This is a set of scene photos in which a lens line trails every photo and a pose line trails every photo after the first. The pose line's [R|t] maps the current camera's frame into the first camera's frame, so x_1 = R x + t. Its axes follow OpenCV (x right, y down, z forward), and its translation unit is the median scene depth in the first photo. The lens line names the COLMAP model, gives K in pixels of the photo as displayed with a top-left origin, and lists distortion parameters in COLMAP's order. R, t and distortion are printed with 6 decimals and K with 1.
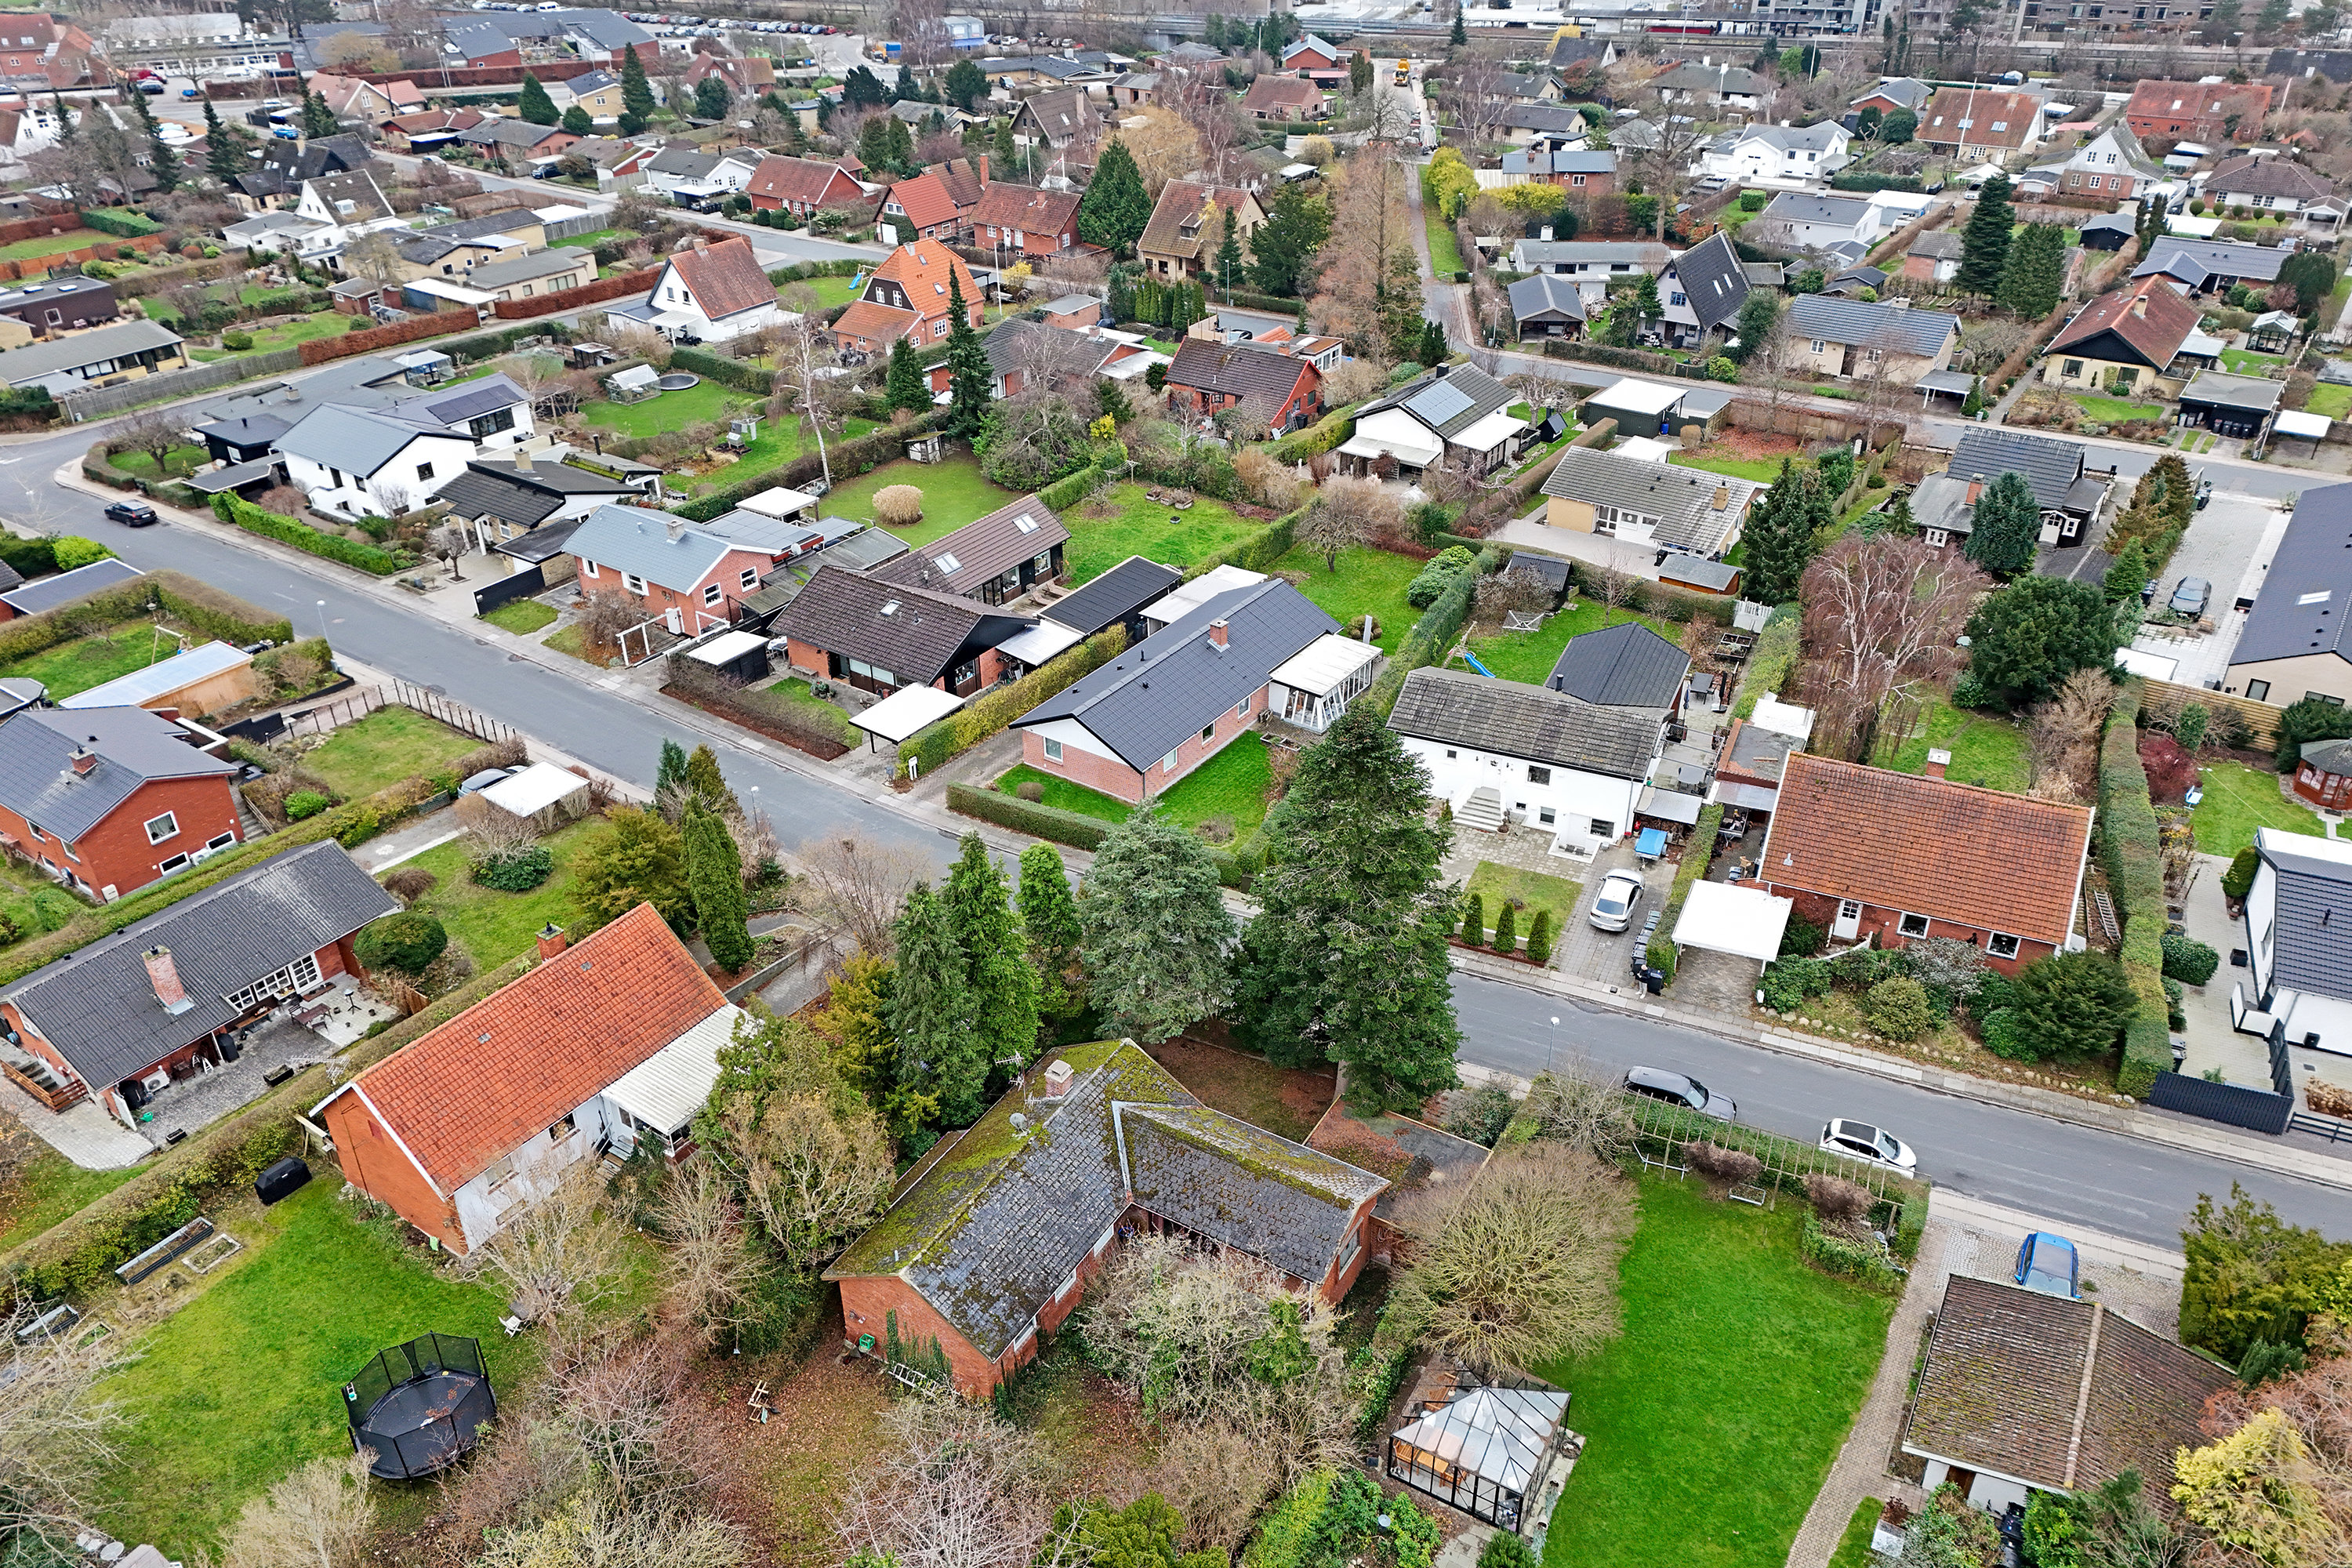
lens RADIAL K [[1718.3, 0, 1178.4], [0, 1718.3, 790.8], [0, 0, 1]] dist [0.089108, -0.079663]
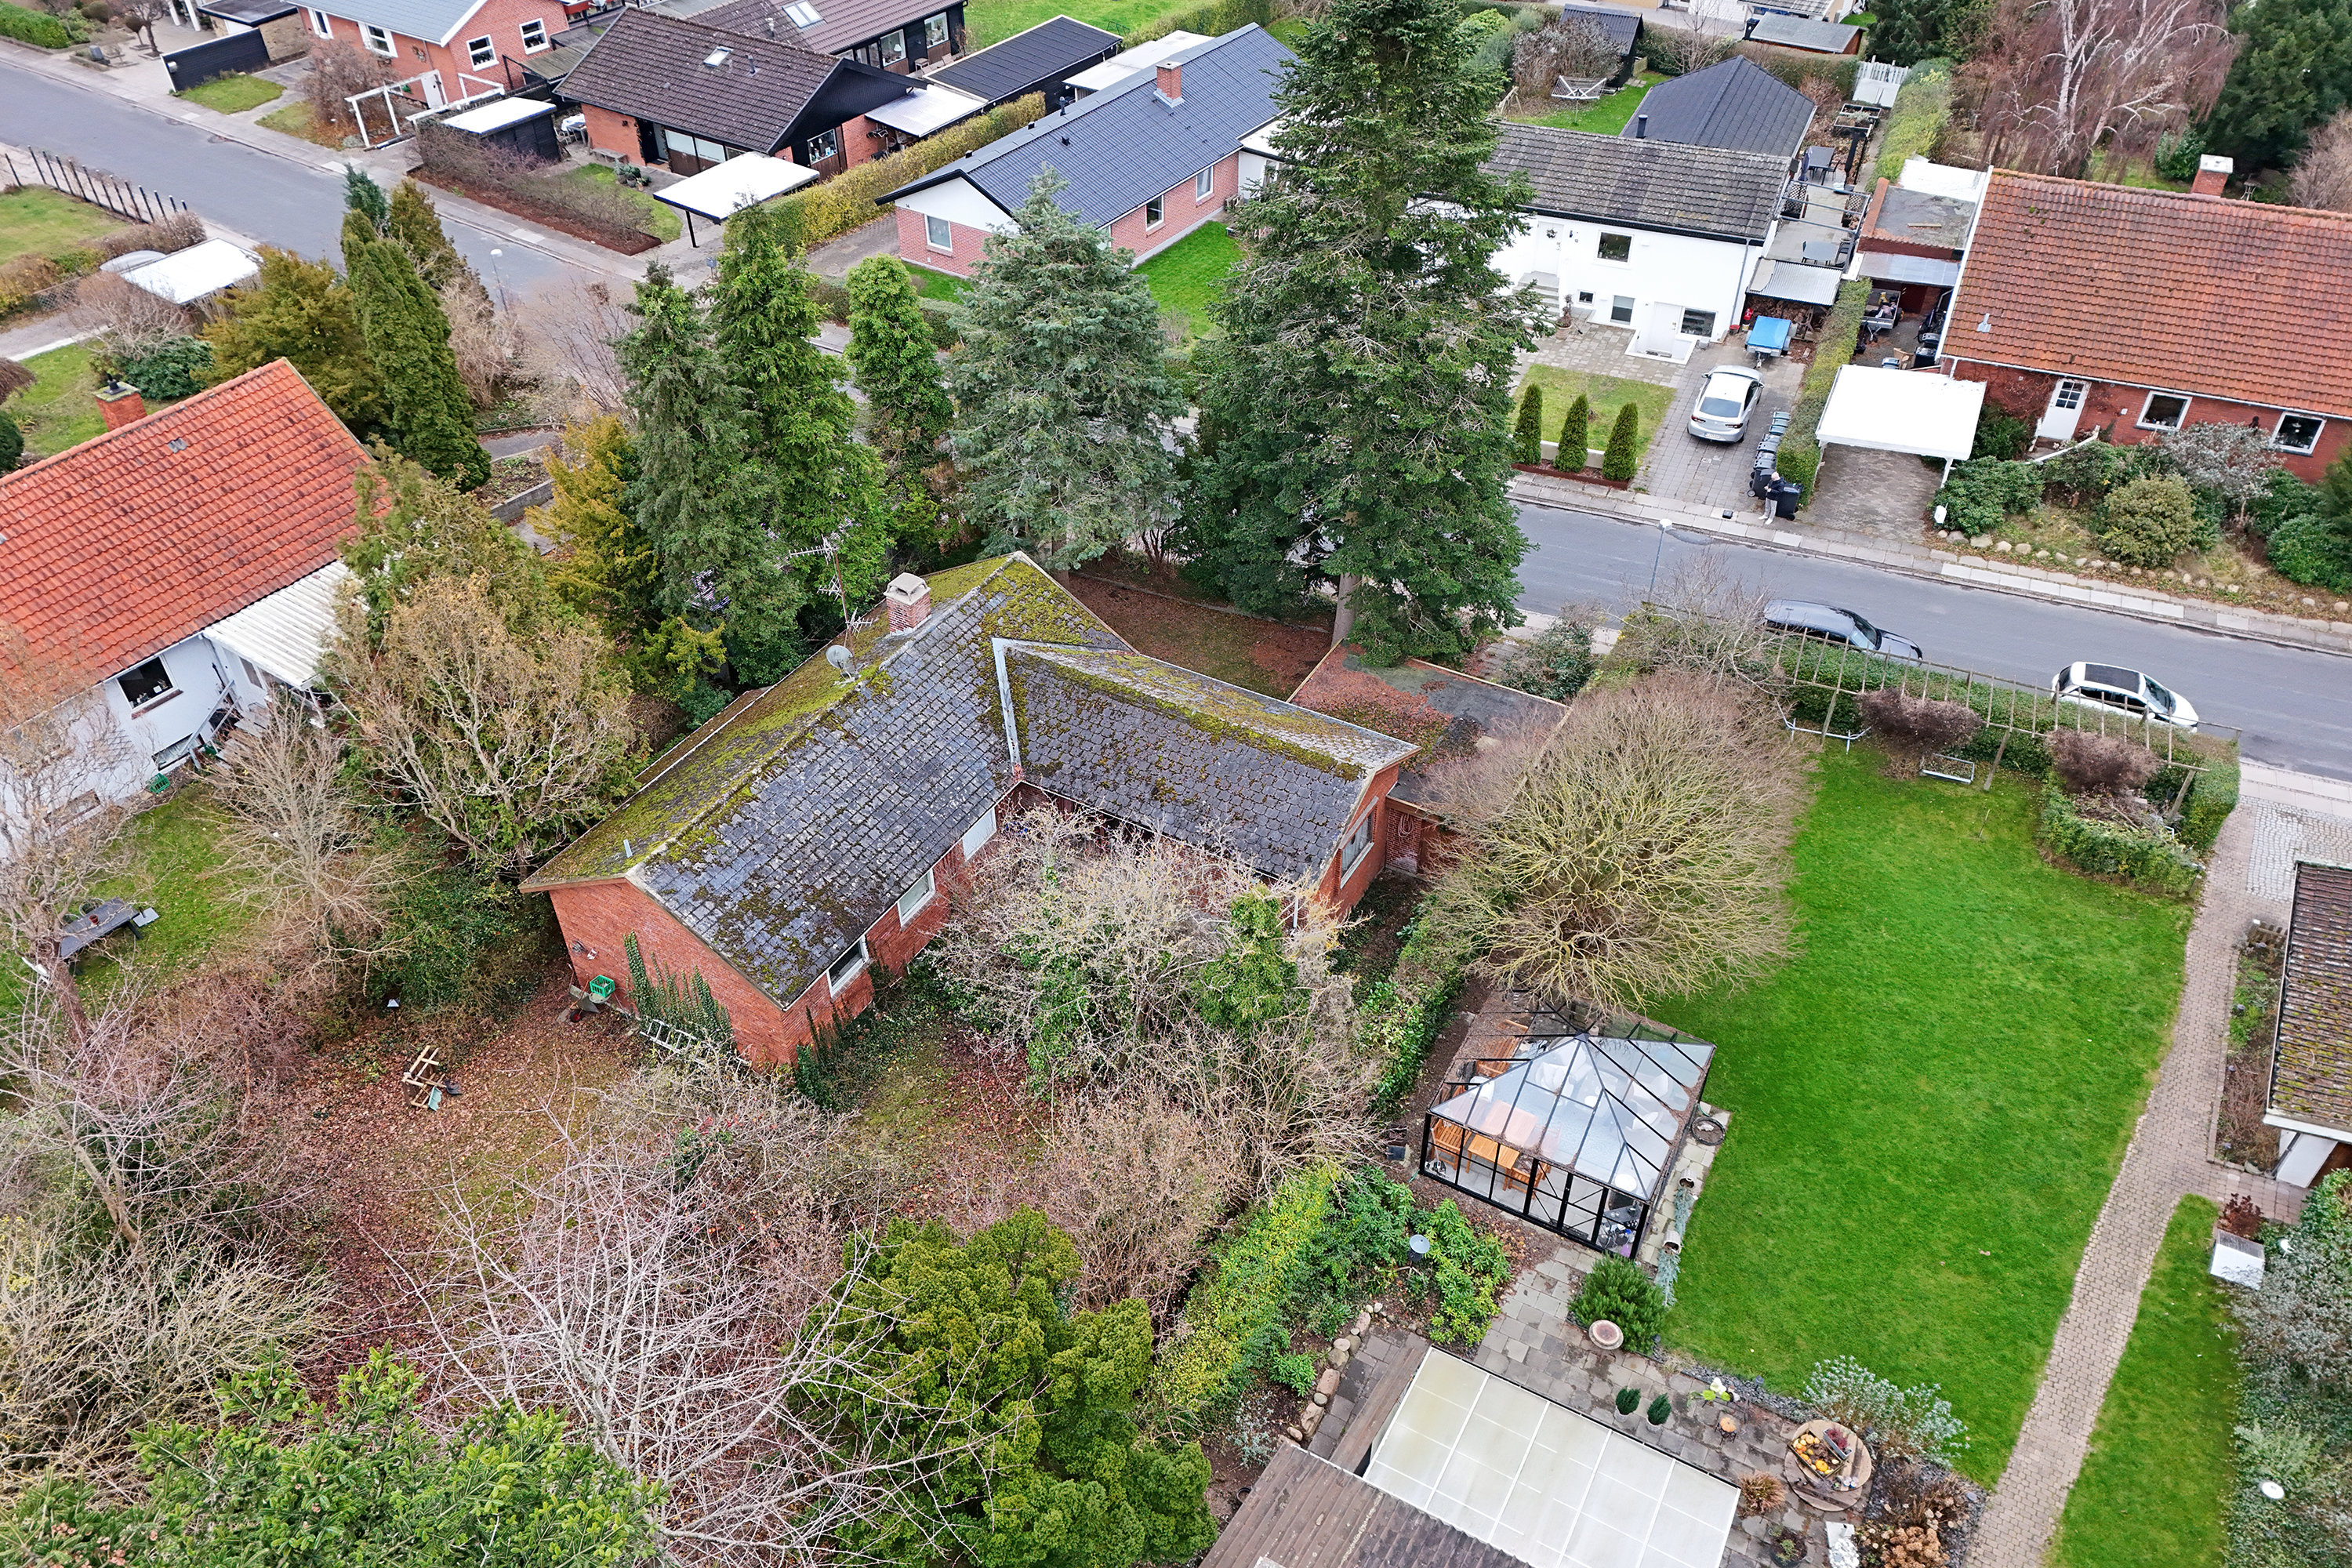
lens RADIAL K [[1718.3, 0, 1178.4], [0, 1718.3, 790.8], [0, 0, 1]] dist [0.089108, -0.079663]
pose [[0.999853, -0.009988, 0.013959, 0.014457], [0.007675, 0.987591, 0.156859, 0.089868], [-0.015353, -0.156729, 0.987522, 0.230599]]
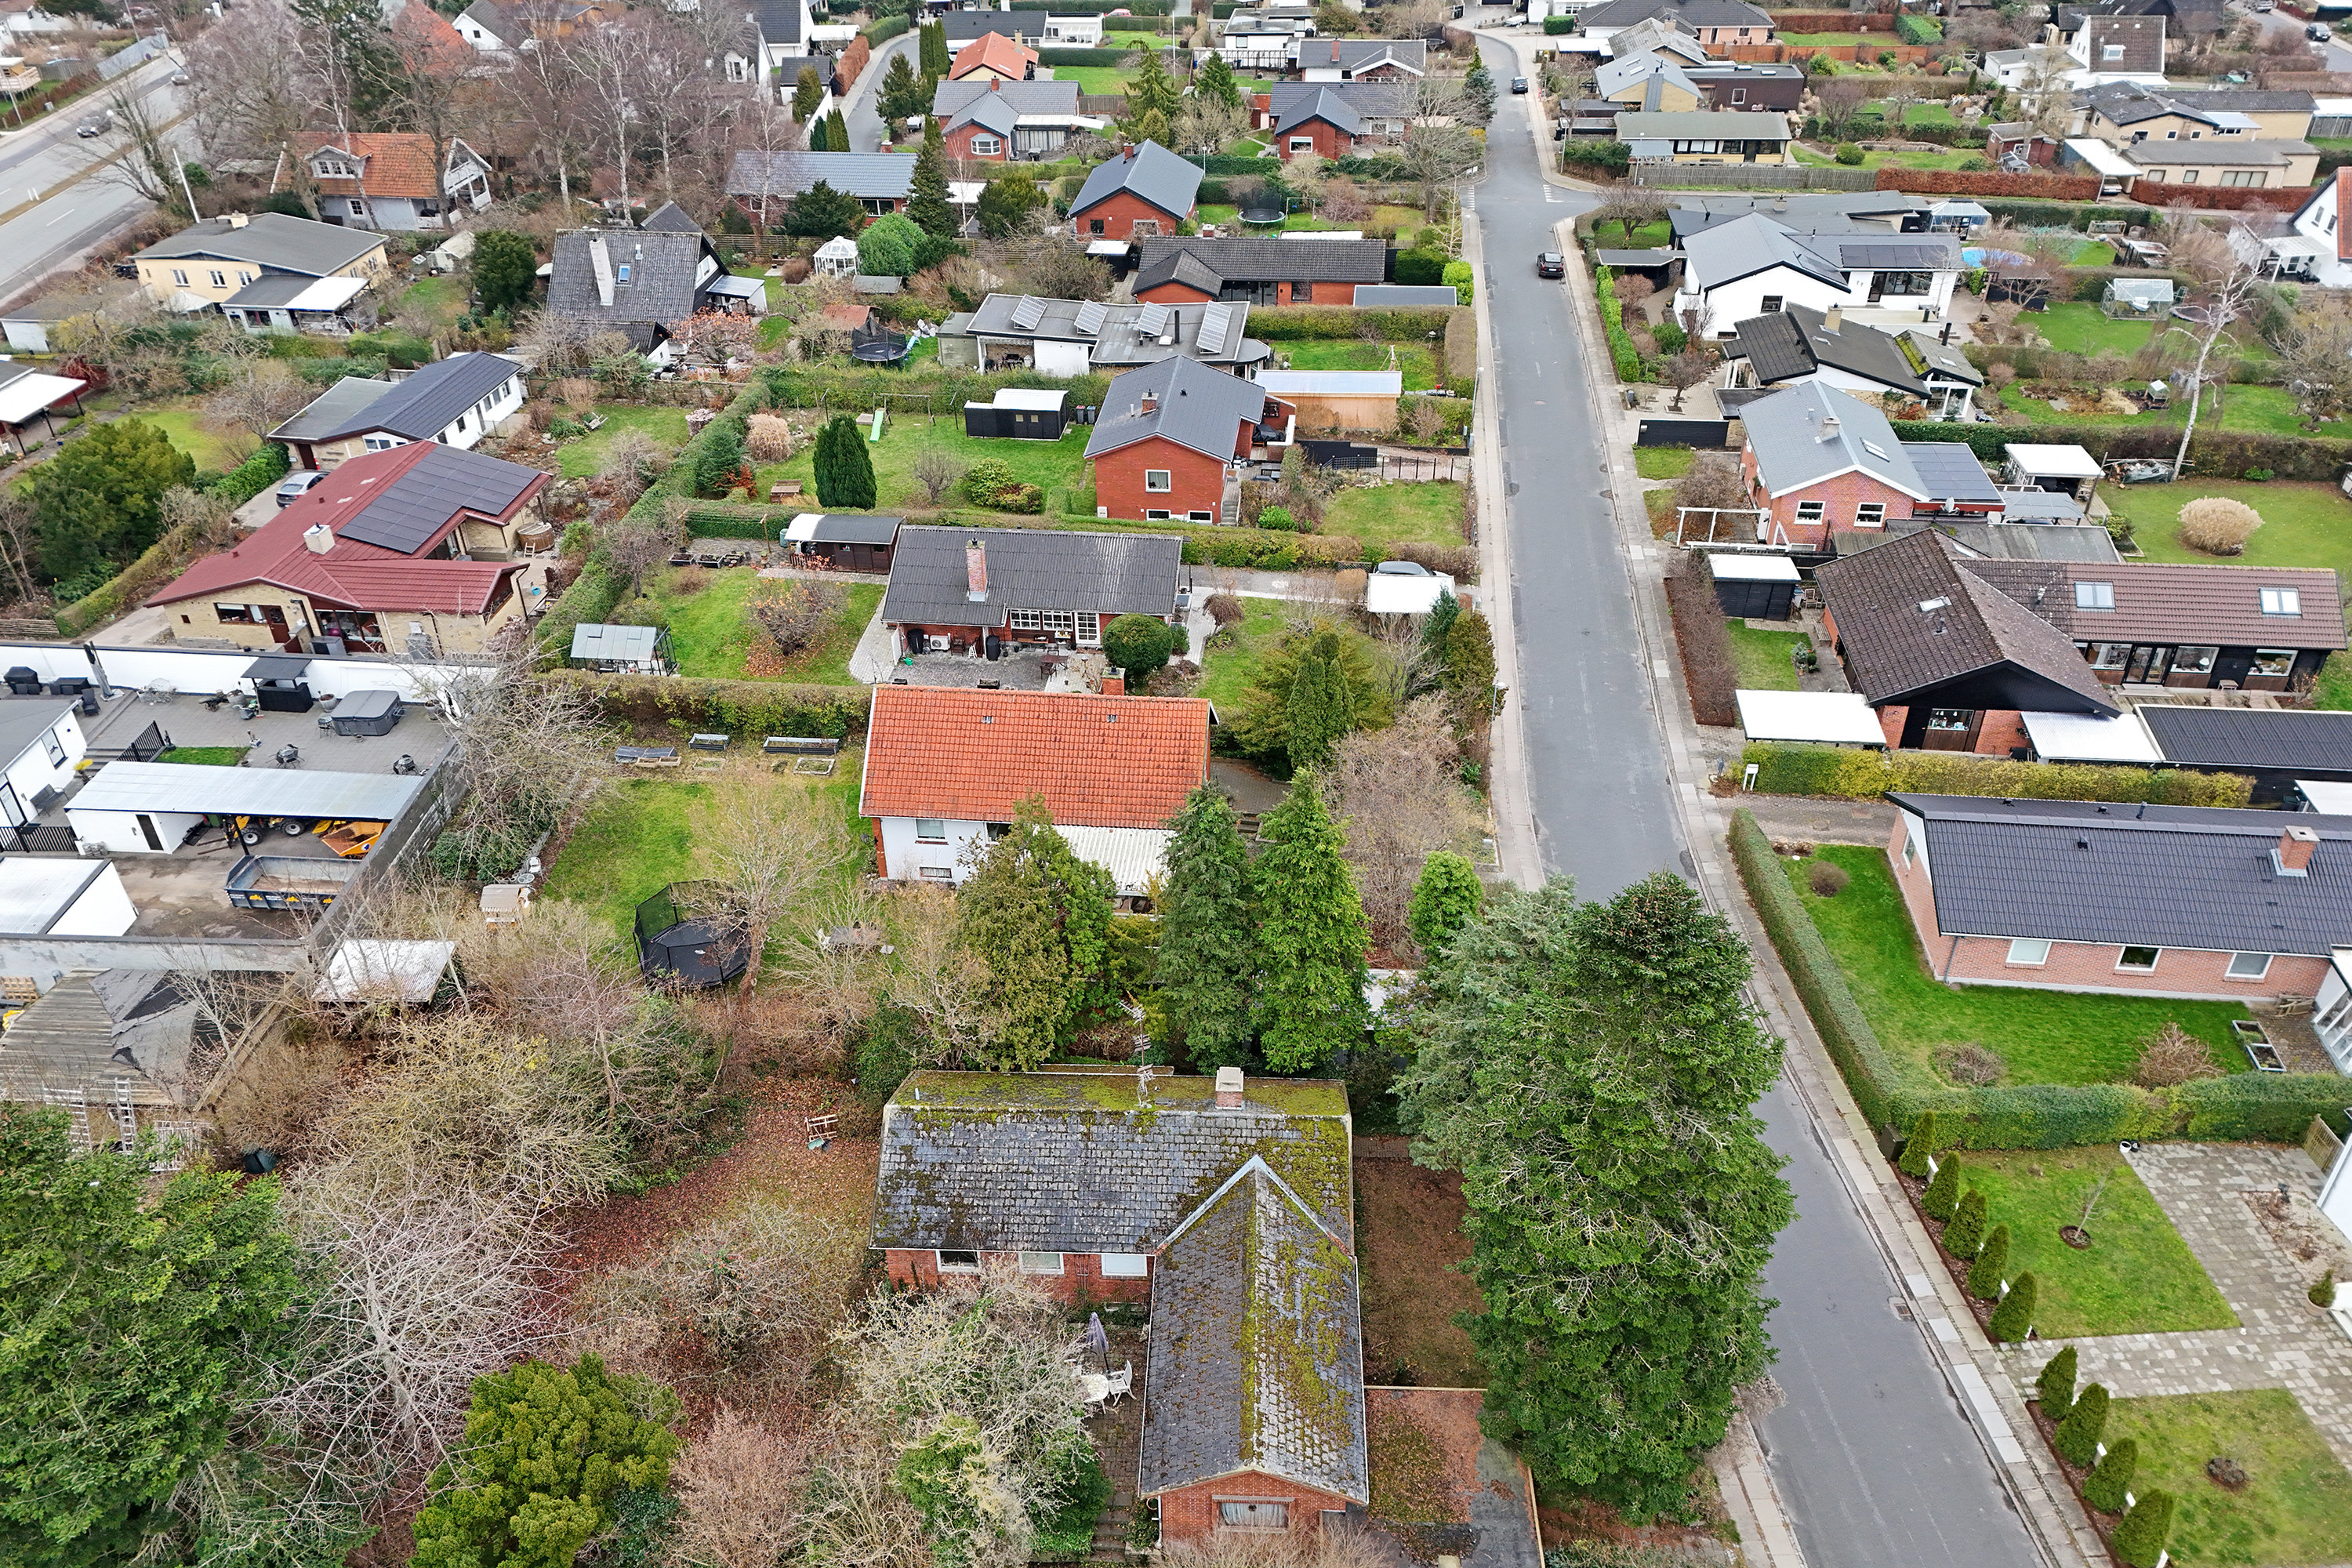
lens RADIAL K [[1718.3, 0, 1178.4], [0, 1718.3, 790.8], [0, 0, 1]] dist [0.089108, -0.079663]
pose [[0.476942, 0.493904, -0.727038, 0.286807], [-0.446154, 0.848734, 0.283896, -0.110998], [0.757280, 0.188969, 0.625155, 0.296232]]
